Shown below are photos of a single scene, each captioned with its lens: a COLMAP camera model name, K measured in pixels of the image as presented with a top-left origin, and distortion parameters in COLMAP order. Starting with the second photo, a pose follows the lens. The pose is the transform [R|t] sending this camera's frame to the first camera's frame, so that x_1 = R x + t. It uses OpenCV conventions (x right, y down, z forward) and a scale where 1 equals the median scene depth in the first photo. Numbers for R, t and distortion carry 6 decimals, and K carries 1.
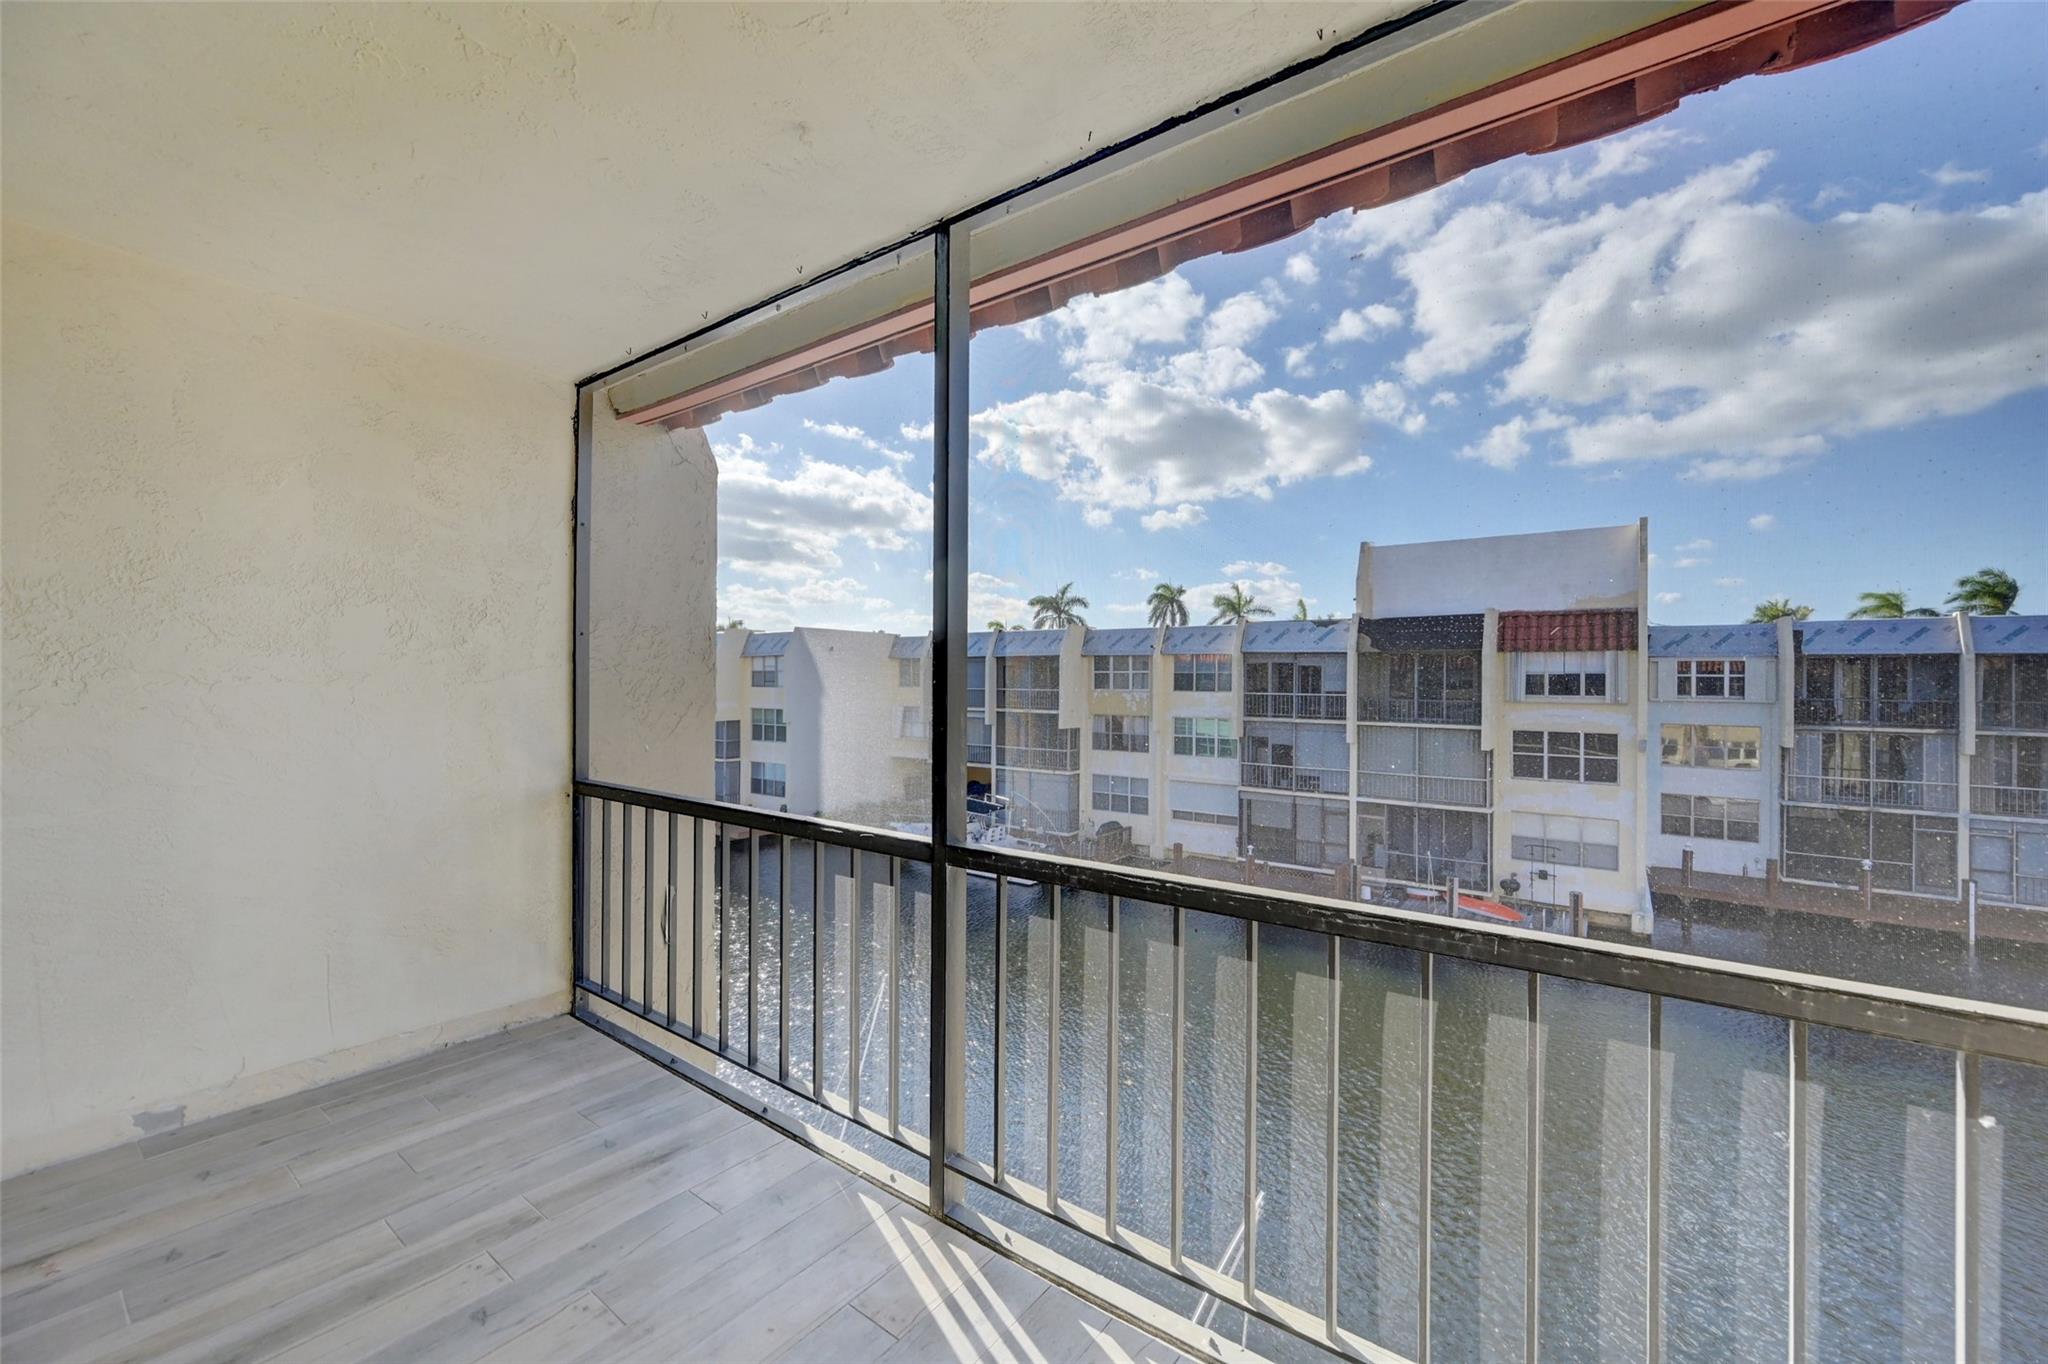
lens RADIAL K [[808.1, 0, 1031.6], [0, 808.1, 677.1], [0, 0, 1]] dist [-0.000663, -0.000190]
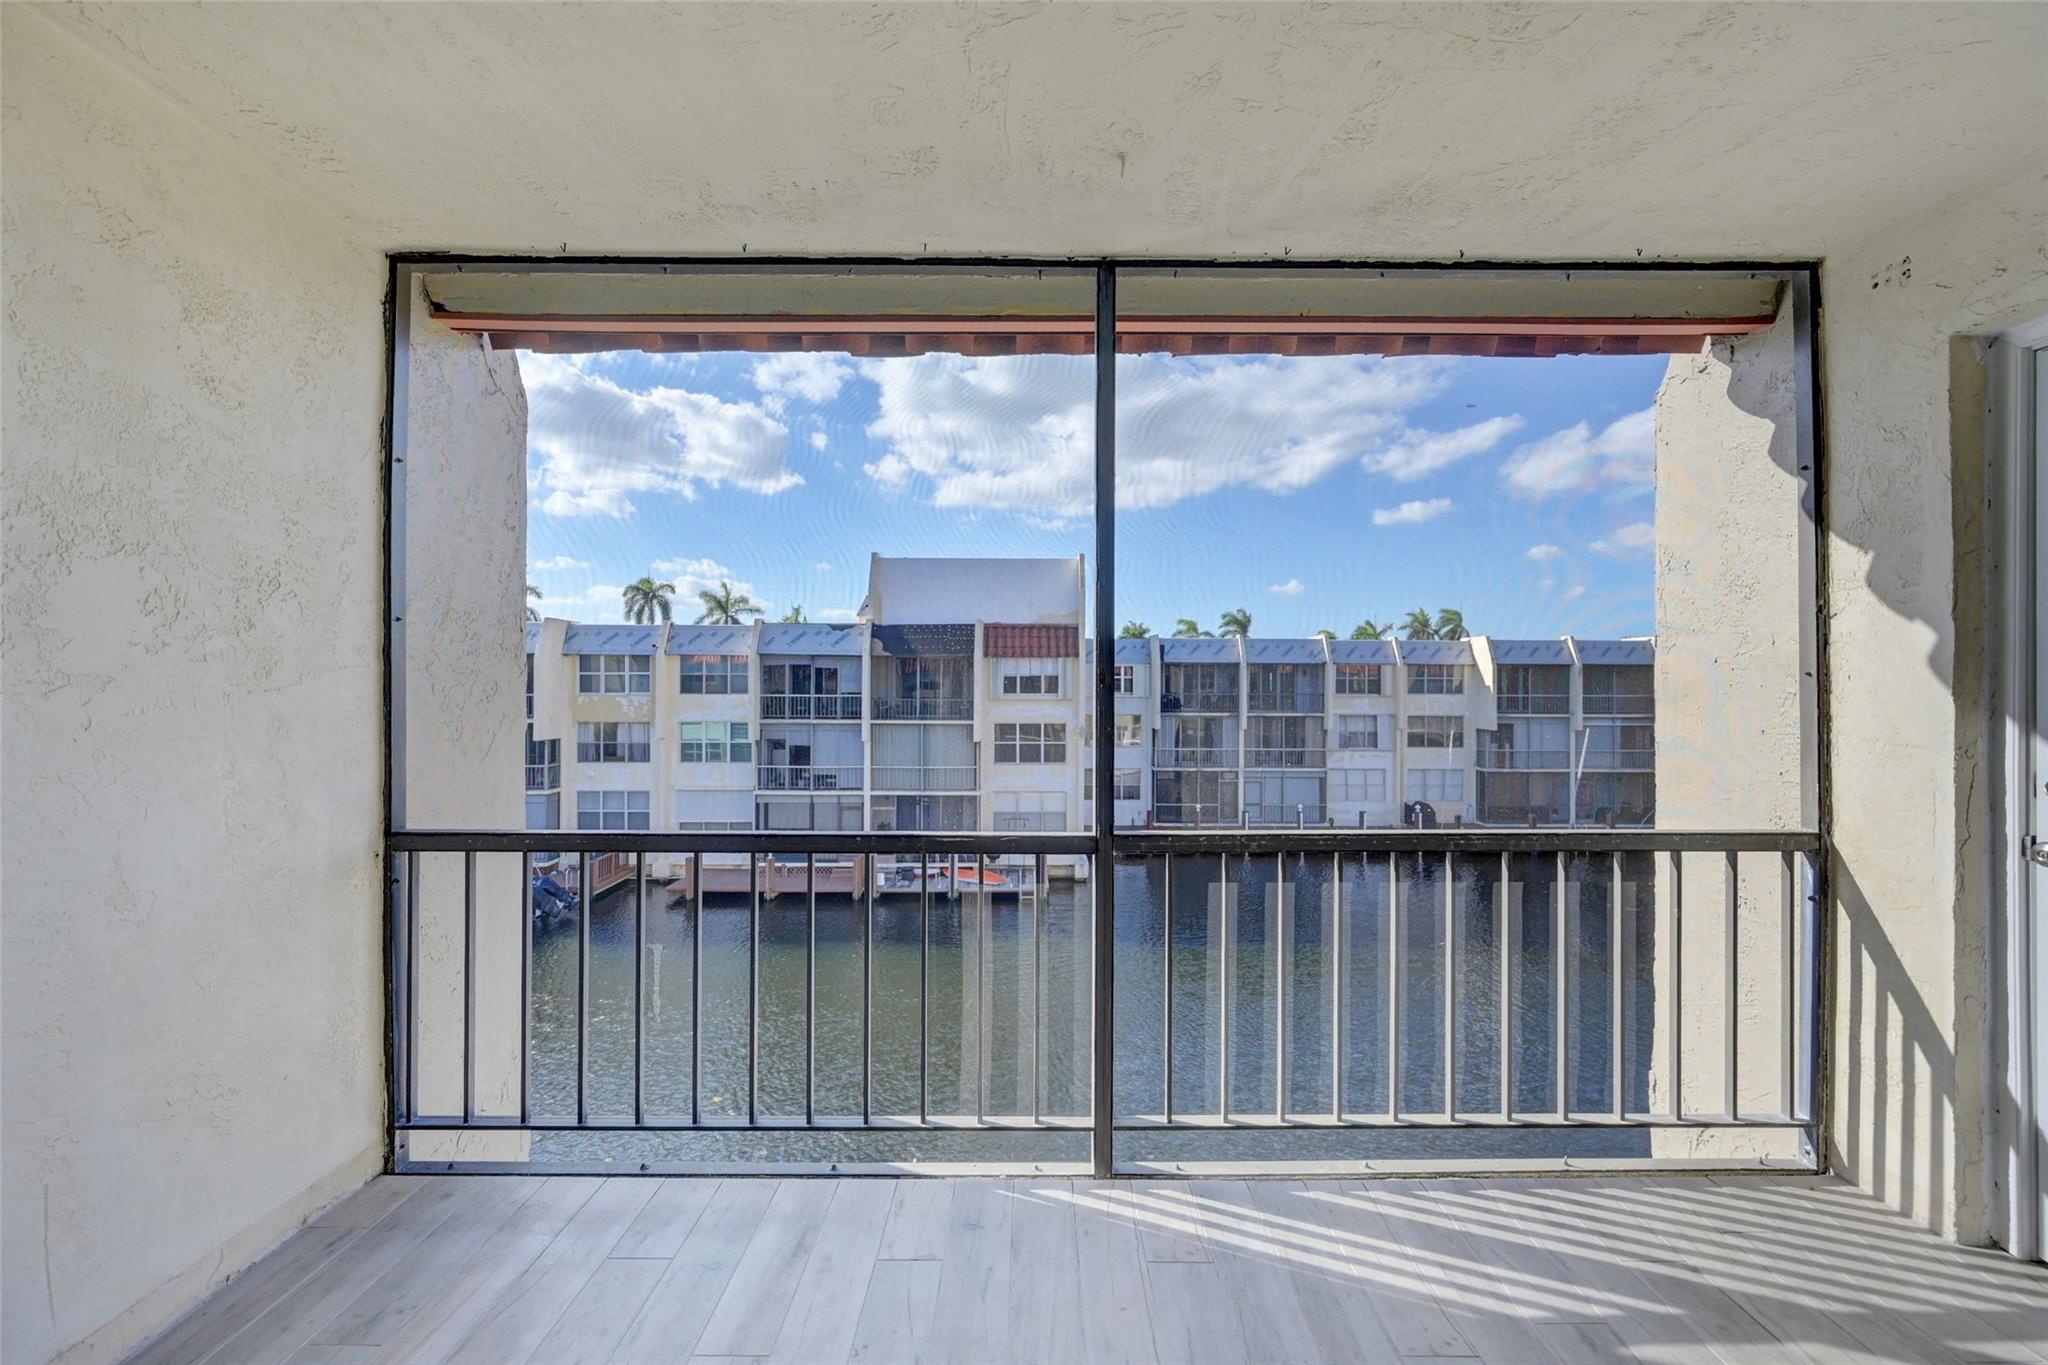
lens RADIAL K [[808.1, 0, 1031.6], [0, 808.1, 677.6], [0, 0, 1]] dist [-0.000663, -0.000190]
pose [[0.801795, -0.000731, 0.597599, -0.066790], [0.001676, 0.999998, -0.001026, -0.000214], [-0.597597, 0.001824, 0.801794, 0.015220]]
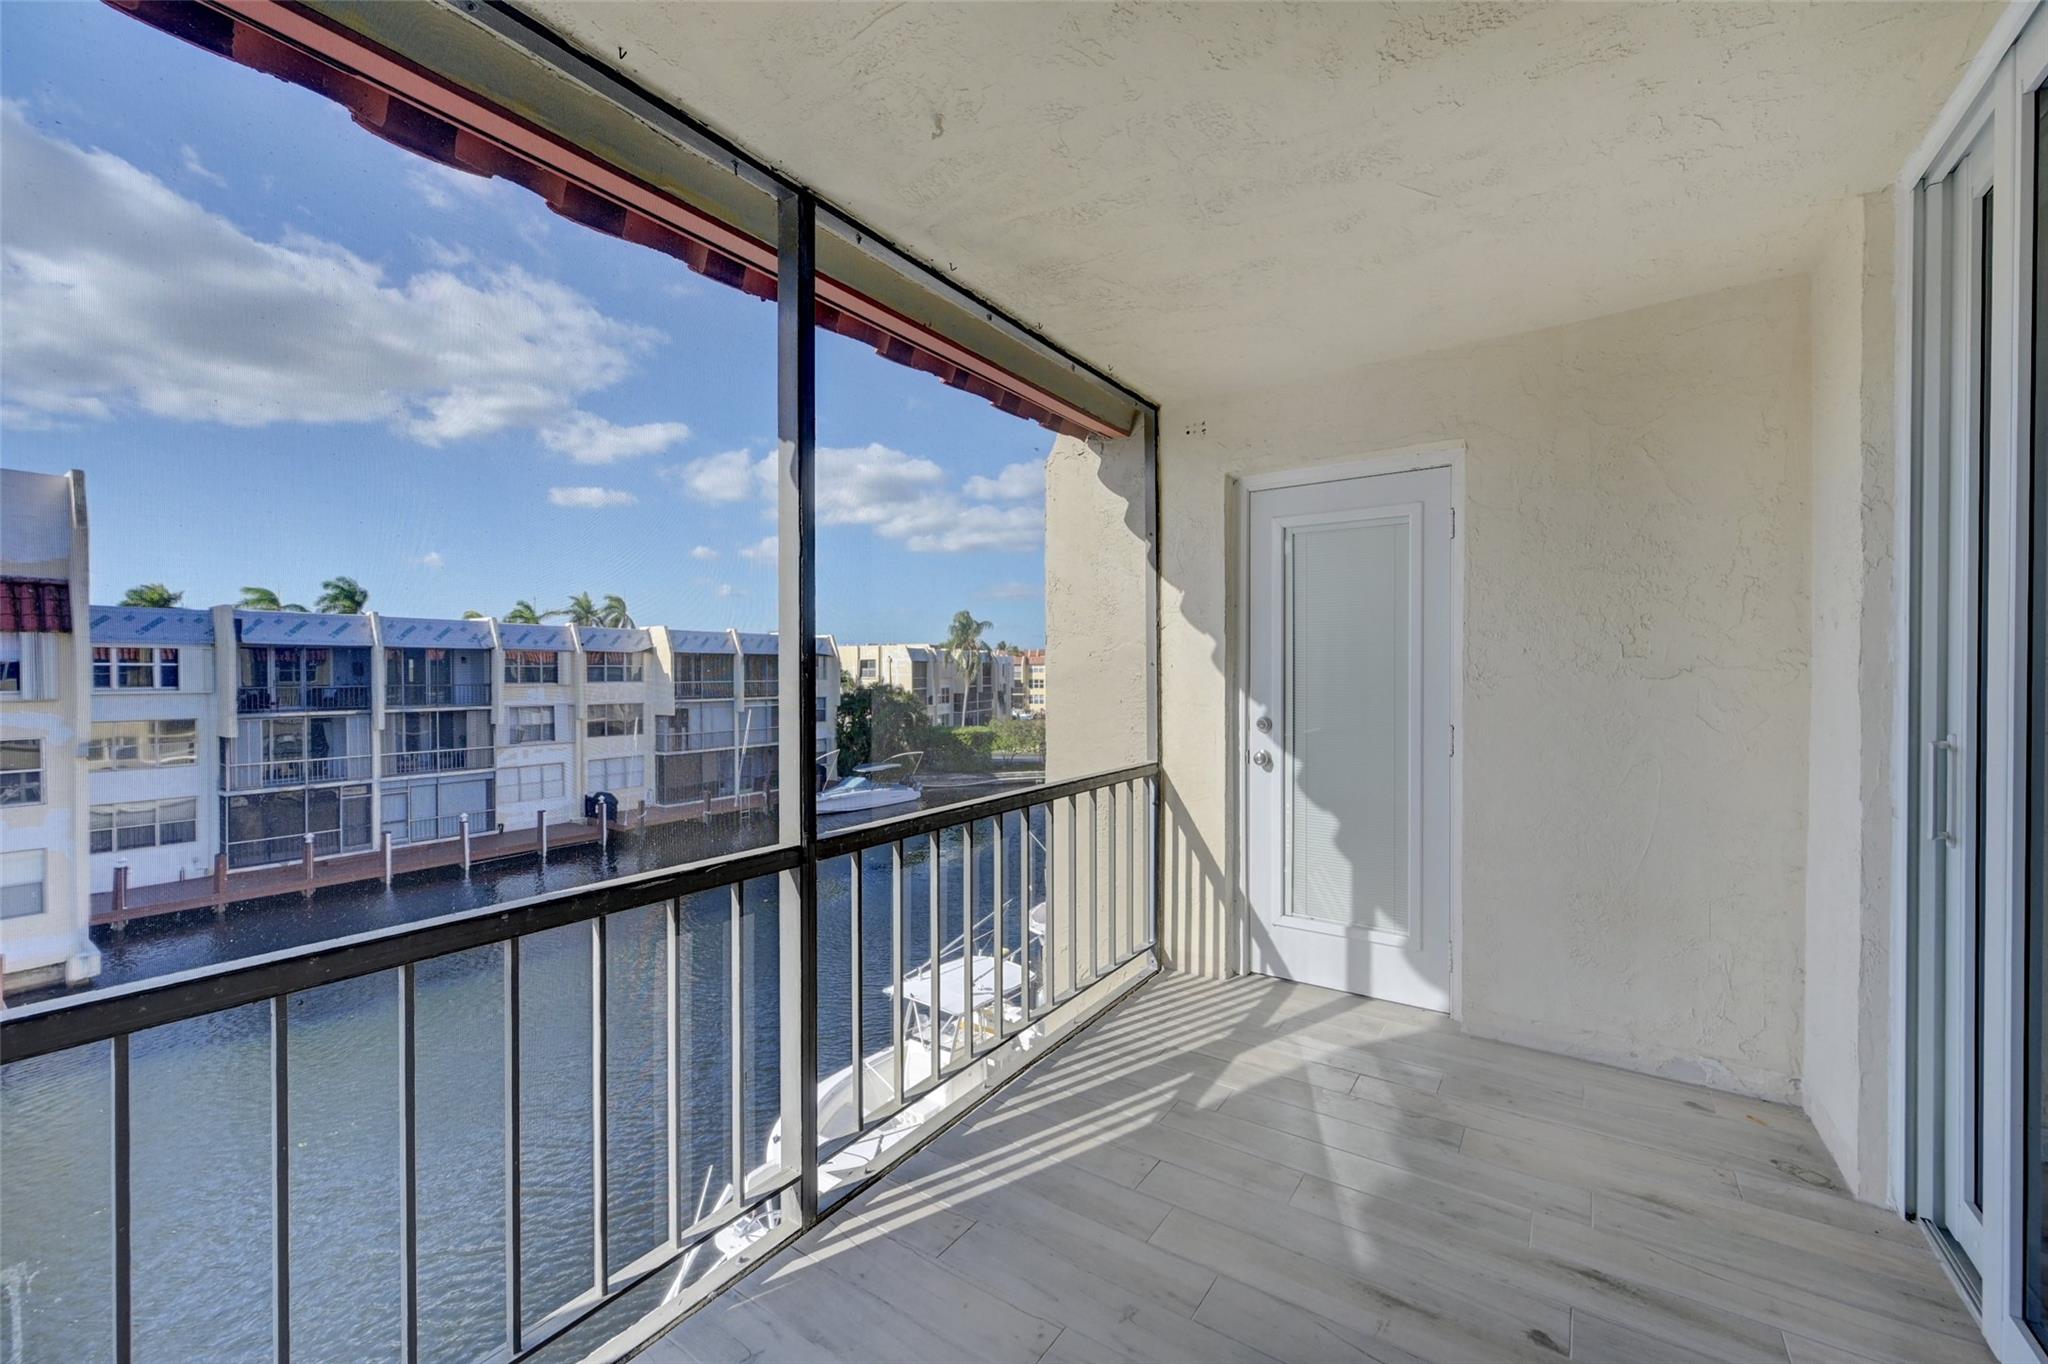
lens RADIAL K [[808.1, 0, 1031.6], [0, 808.1, 677.1], [0, 0, 1]] dist [-0.000663, -0.000190]
pose [[-0.039567, -0.014581, 0.999111, -0.086258], [0.000751, 0.999893, 0.014622, -0.000276], [-0.999217, 0.001329, -0.039552, 0.061629]]
